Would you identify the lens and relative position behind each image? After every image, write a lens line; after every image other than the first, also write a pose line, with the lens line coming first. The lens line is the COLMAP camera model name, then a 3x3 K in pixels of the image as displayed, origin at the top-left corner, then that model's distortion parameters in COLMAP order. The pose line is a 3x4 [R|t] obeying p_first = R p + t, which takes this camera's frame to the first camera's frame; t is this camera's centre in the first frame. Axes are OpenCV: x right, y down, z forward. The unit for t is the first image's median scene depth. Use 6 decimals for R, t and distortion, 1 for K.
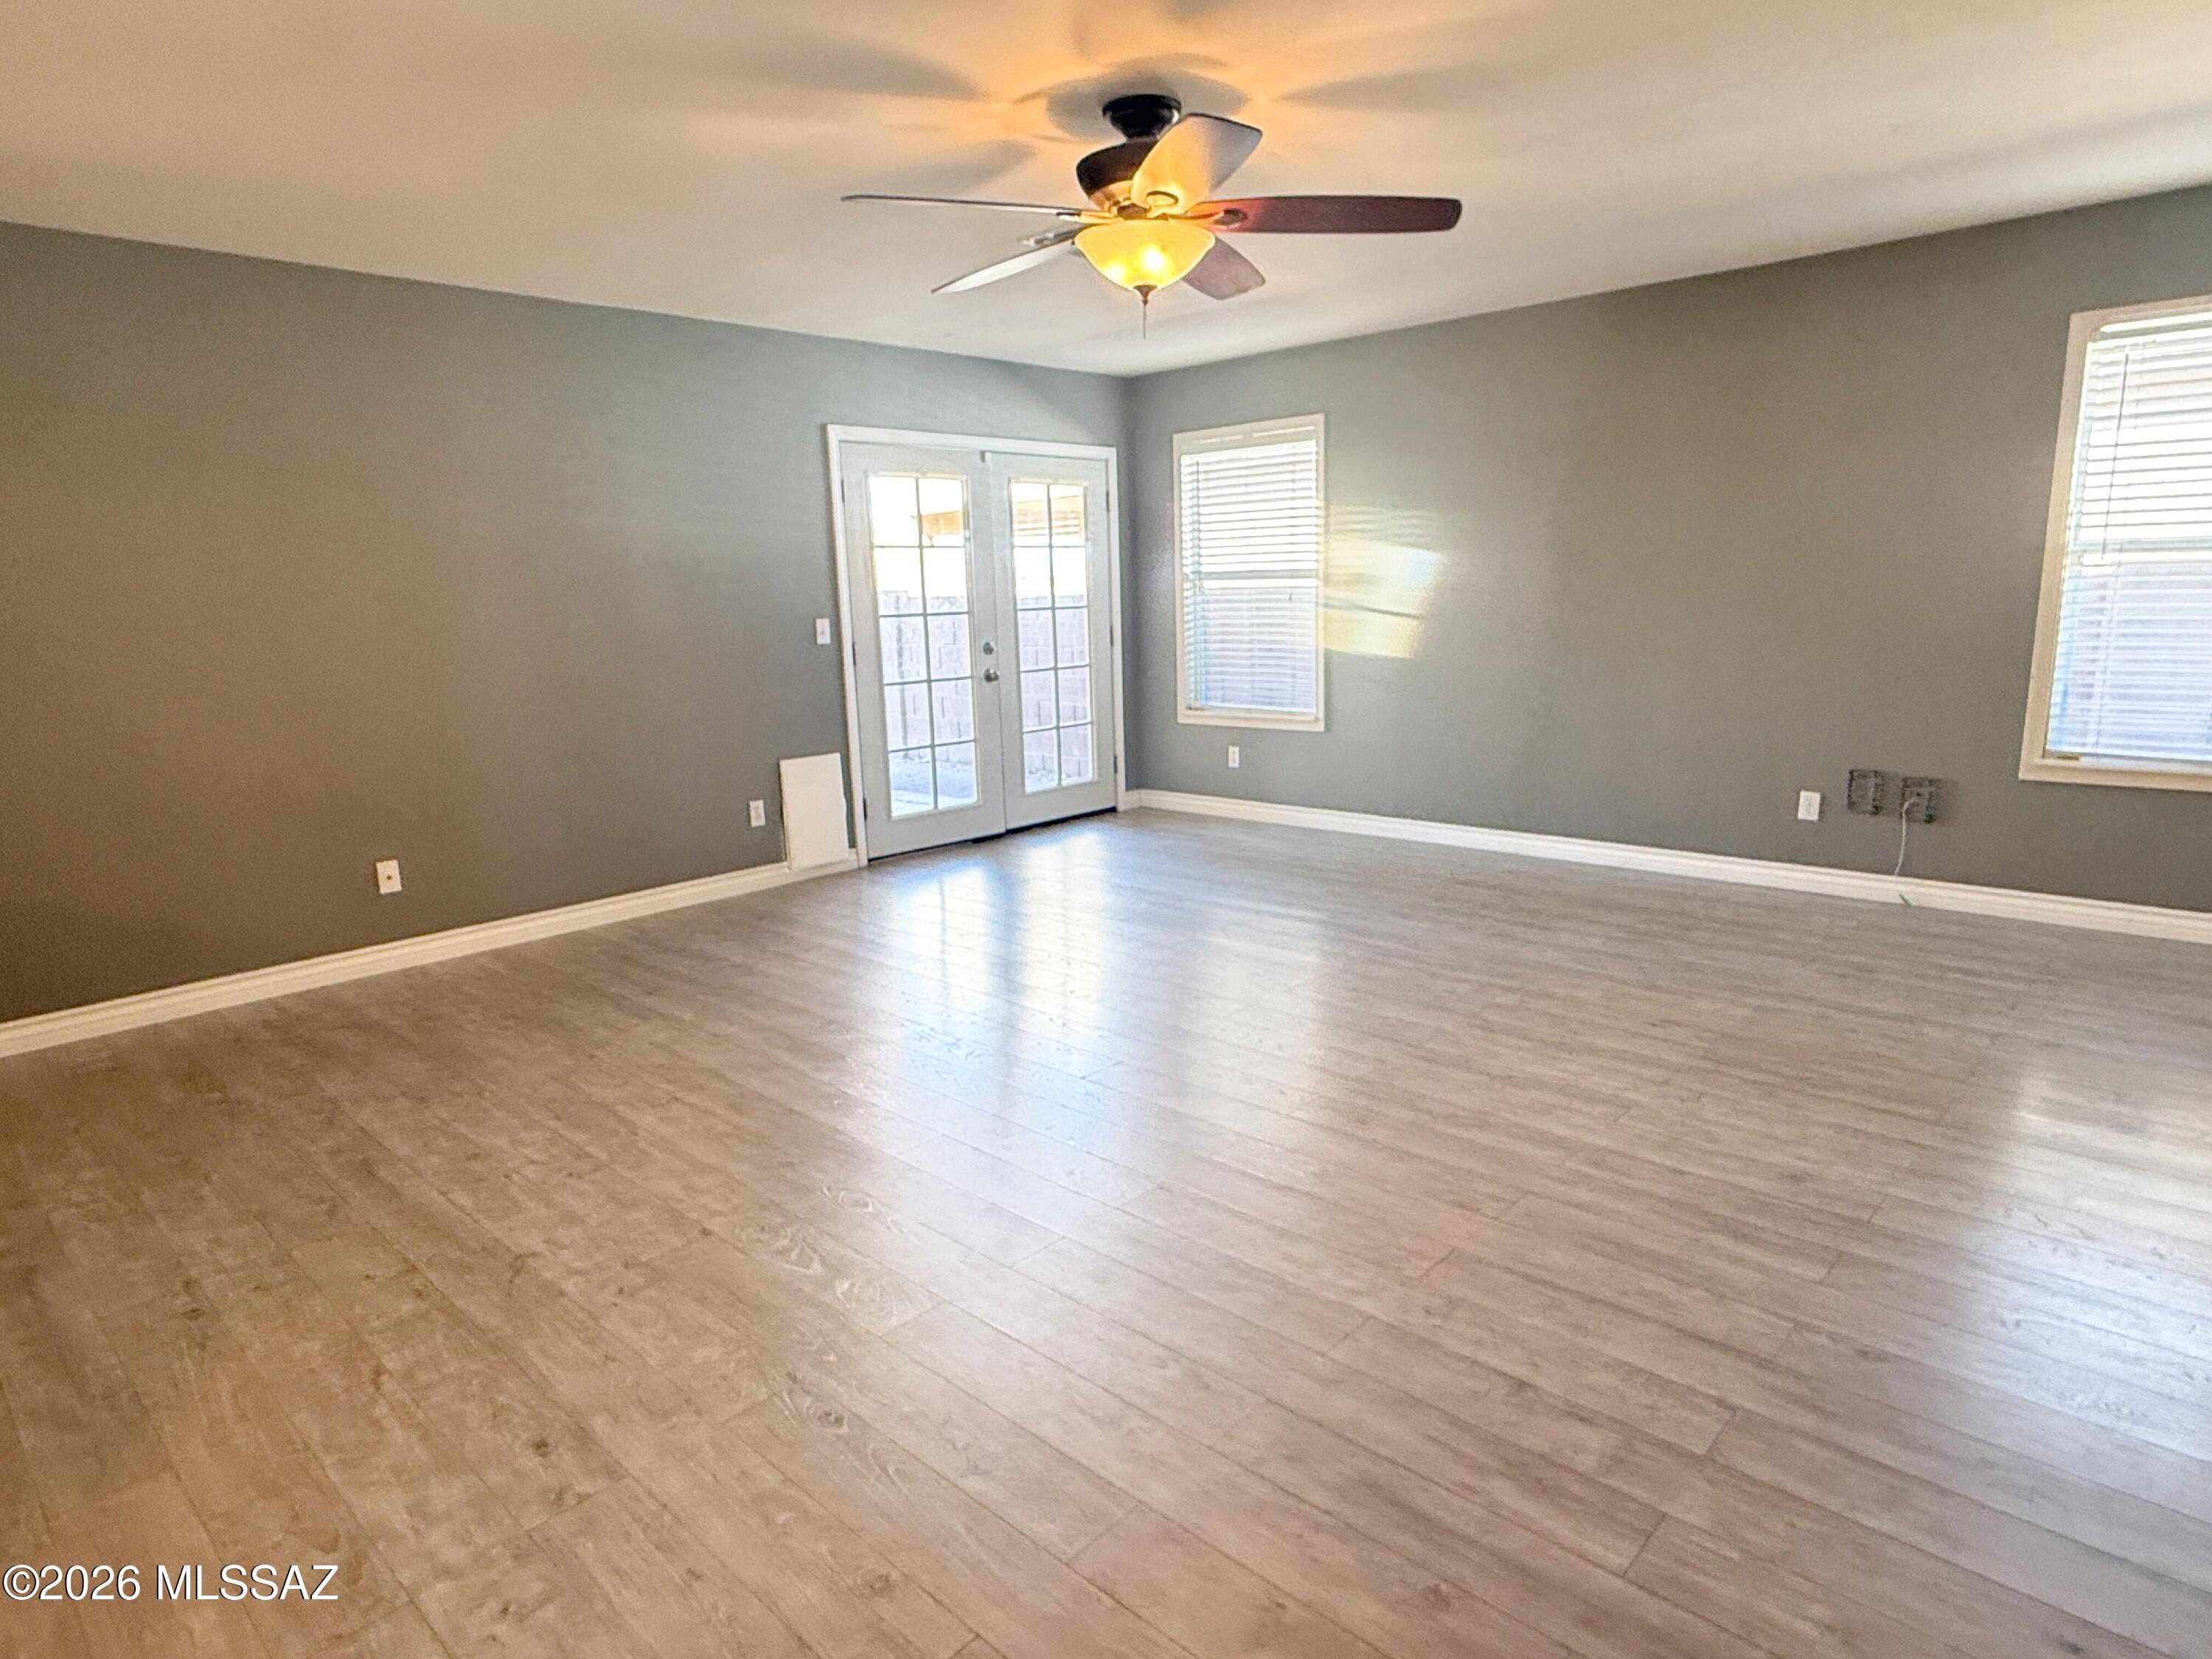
lens RADIAL K [[1266.3, 0, 1106.0], [0, 1266.3, 829.5], [0, 0, 1]] dist [0.001439, -0.000533]
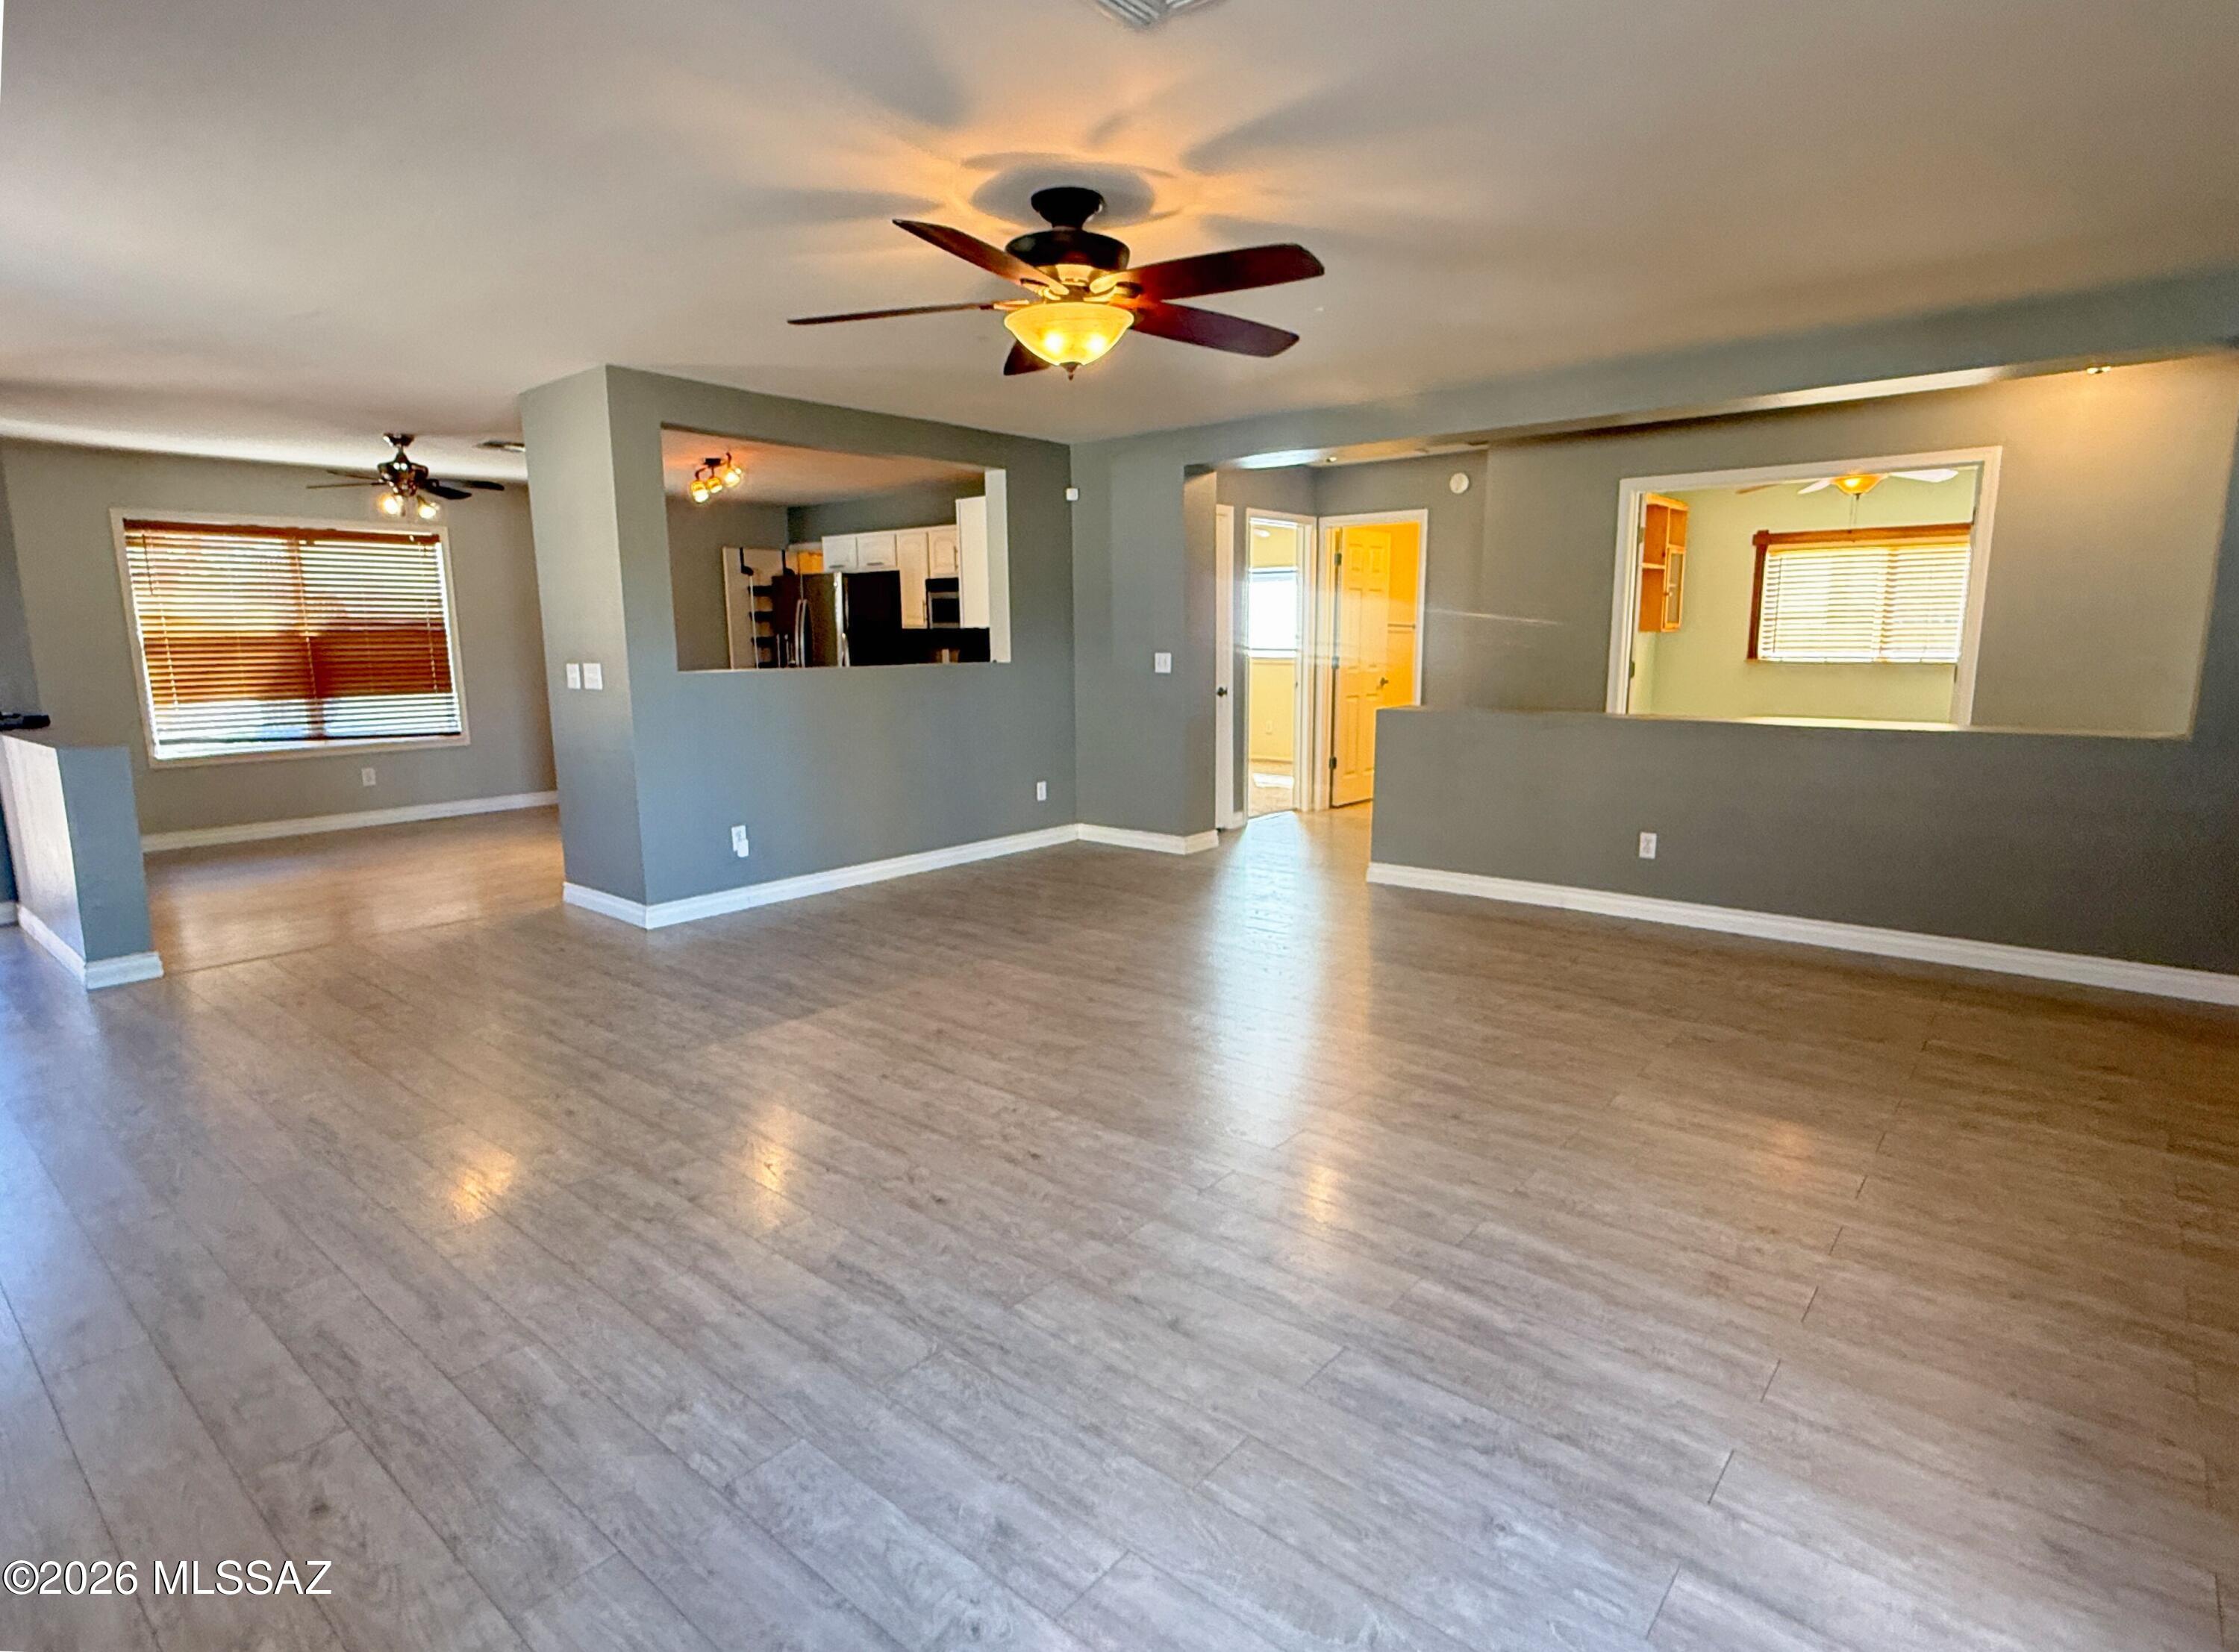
lens RADIAL K [[1162.2, 0, 1131.3], [0, 1162.2, 827.5], [0, 0, 1]] dist [-0.001033, -0.000197]
pose [[-0.997477, 0.048077, -0.052231, 0.039738], [0.026796, 0.936322, 0.350119, -0.313184], [0.065738, 0.347836, -0.935248, 1.609351]]
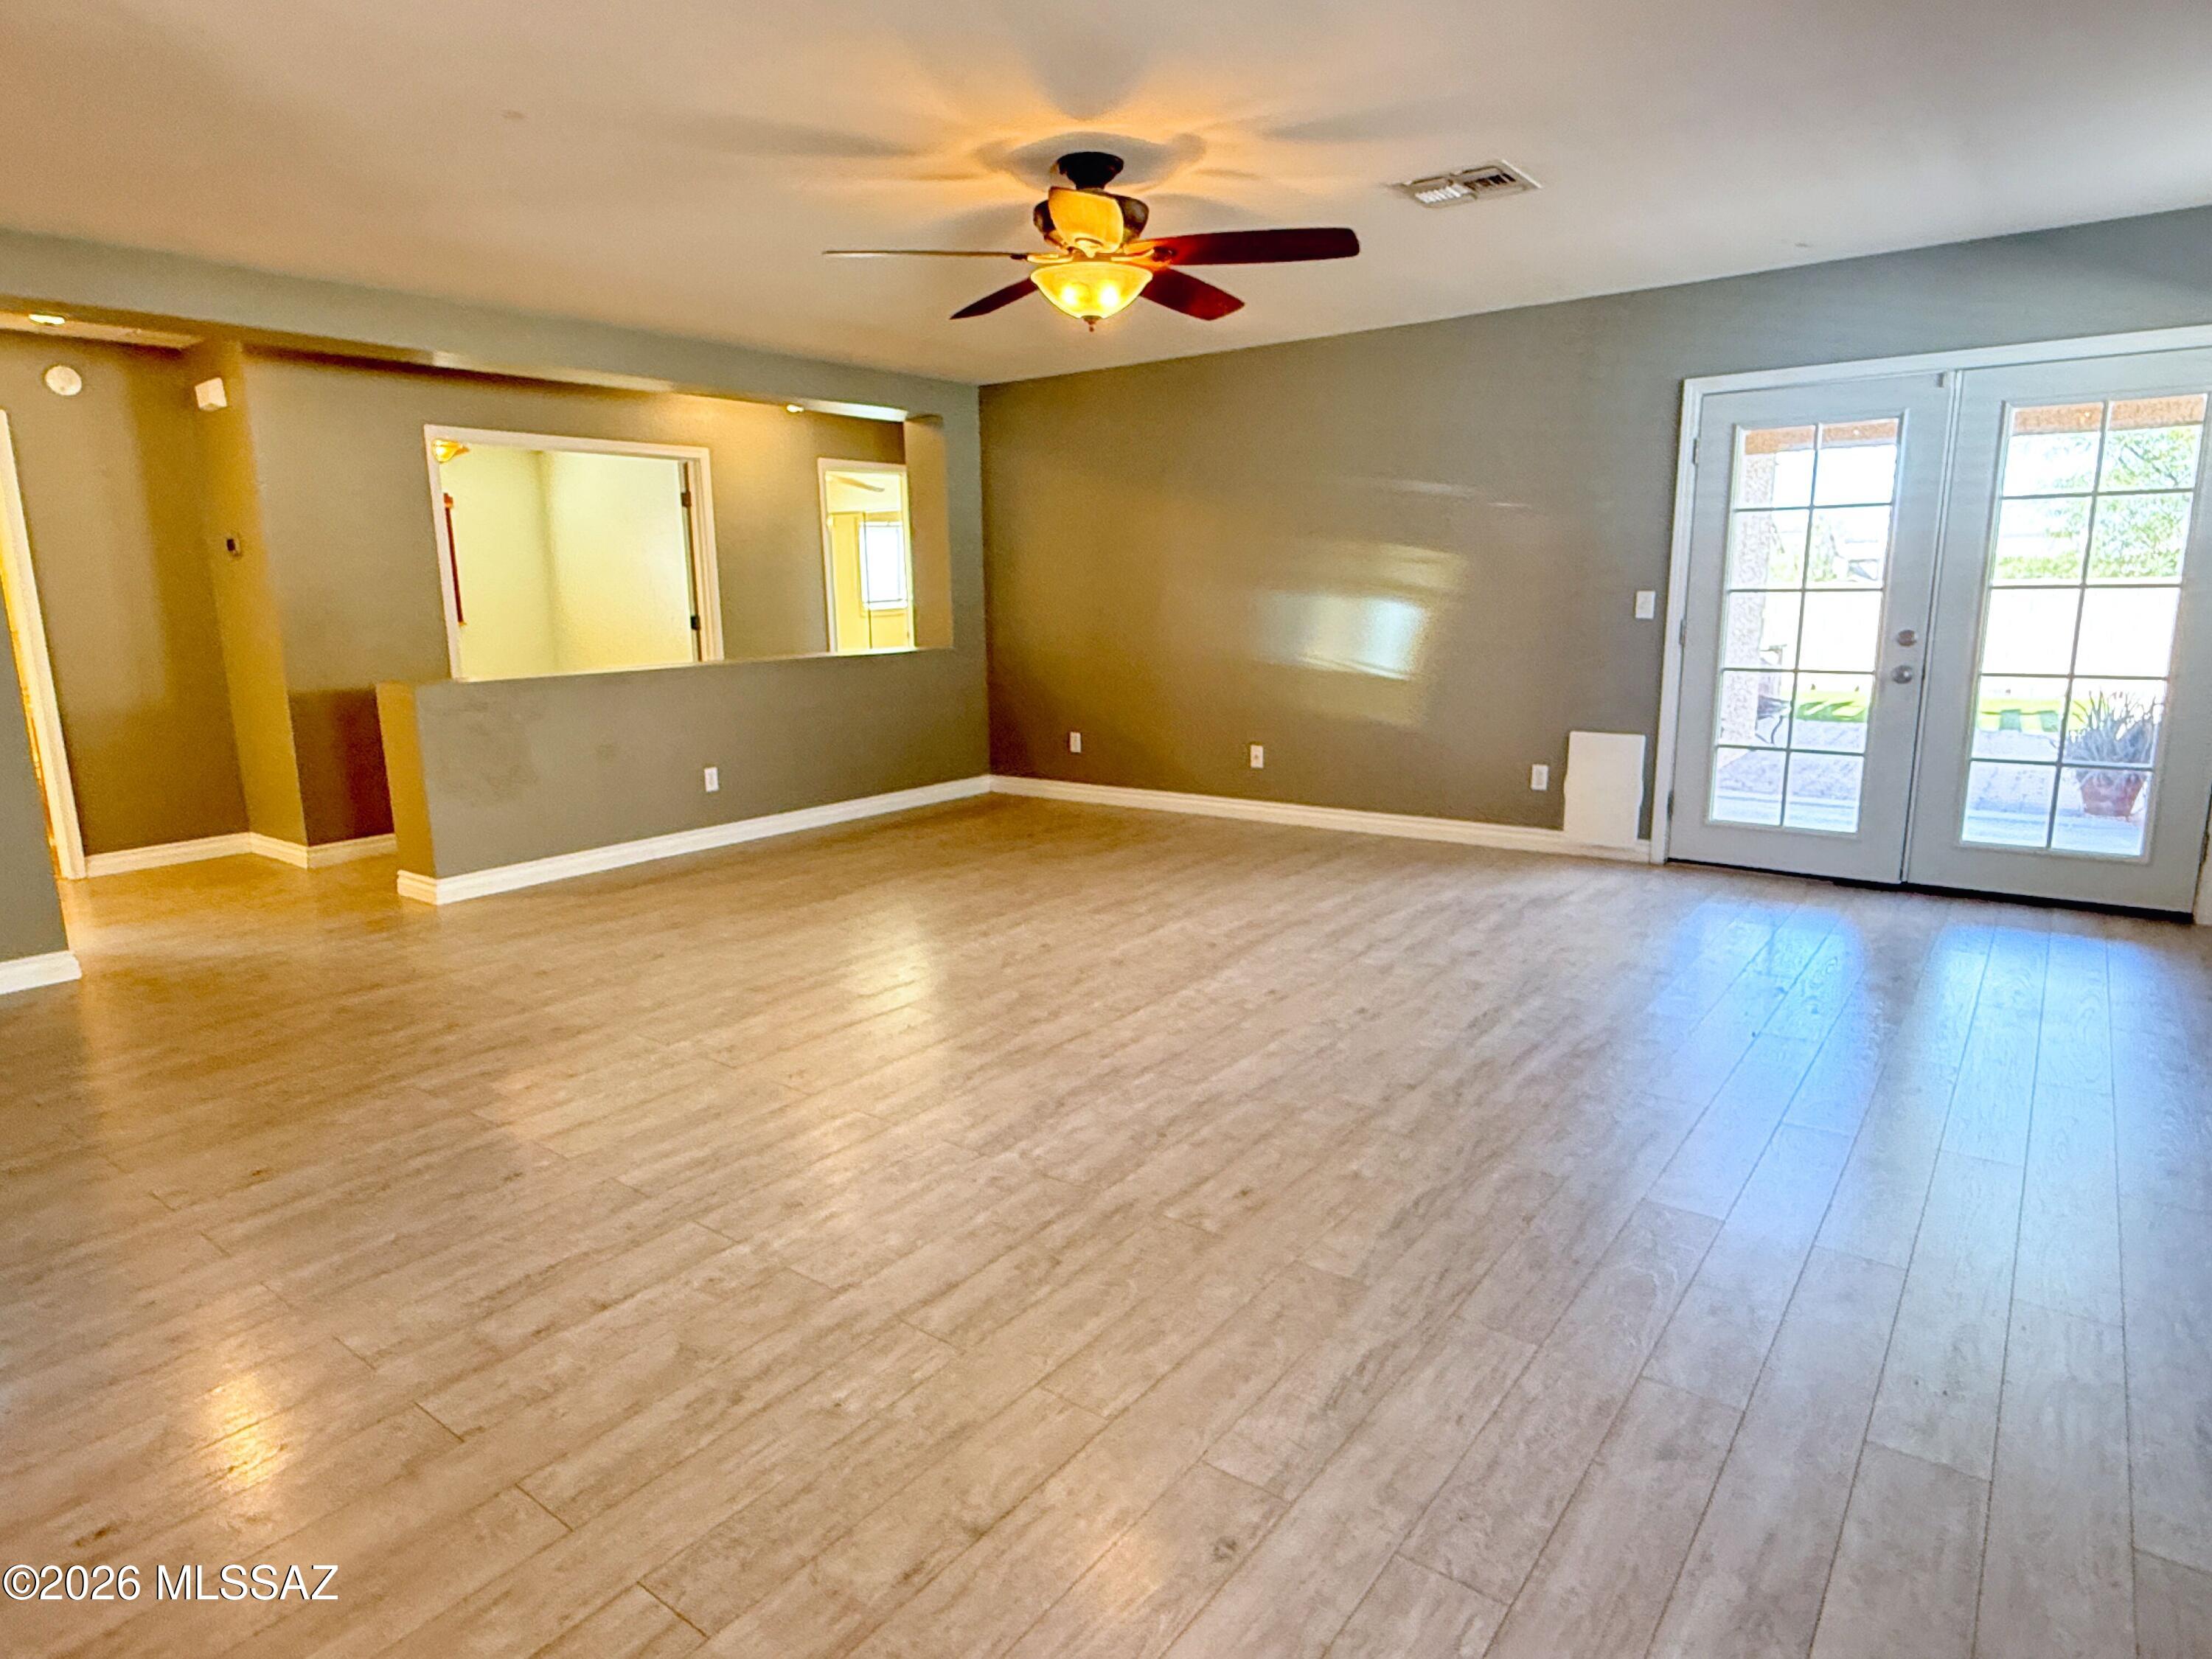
lens RADIAL K [[1266.3, 0, 1106.0], [0, 1266.3, 829.5], [0, 0, 1]] dist [0.001439, -0.000533]
pose [[0.104123, 0.217303, -0.970535, 0.981599], [-0.172721, 0.964962, 0.197525, -0.160149], [0.979452, 0.147065, 0.138007, 0.716830]]
